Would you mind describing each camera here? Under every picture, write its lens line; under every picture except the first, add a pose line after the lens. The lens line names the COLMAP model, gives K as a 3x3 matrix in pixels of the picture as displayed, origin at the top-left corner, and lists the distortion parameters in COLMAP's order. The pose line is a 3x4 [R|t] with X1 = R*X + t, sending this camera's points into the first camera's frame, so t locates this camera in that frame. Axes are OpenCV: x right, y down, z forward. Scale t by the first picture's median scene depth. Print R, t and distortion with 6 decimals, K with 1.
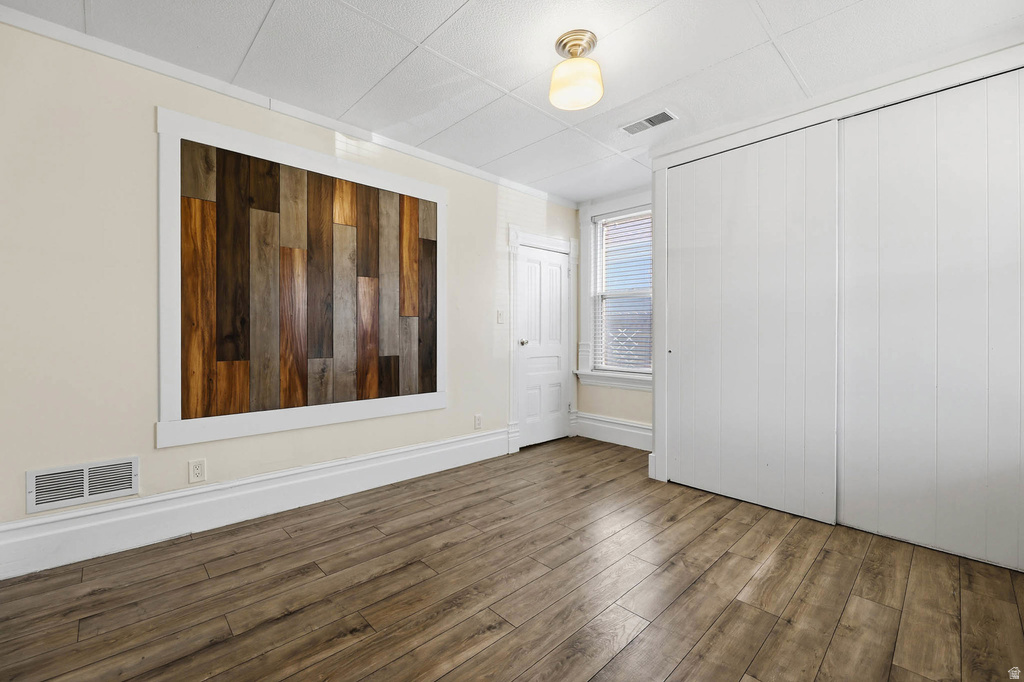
lens RADIAL K [[435.4, 0, 515.2], [0, 435.4, 322.1], [0, 0, 1]] dist [-0.001174, -0.000181]
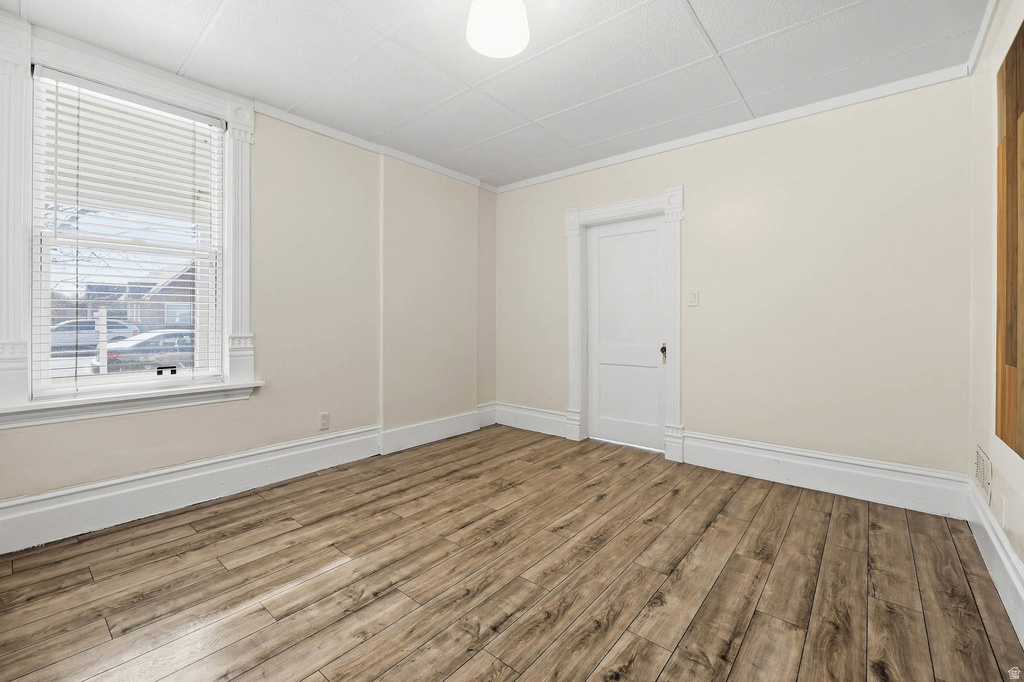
lens RADIAL K [[435.4, 0, 515.2], [0, 435.4, 322.1], [0, 0, 1]] dist [-0.001174, -0.000181]
pose [[-0.994978, -0.009373, -0.099656, 0.198339], [-0.006894, 0.999659, -0.025192, 0.058573], [0.099858, -0.024379, -0.994703, 2.002721]]
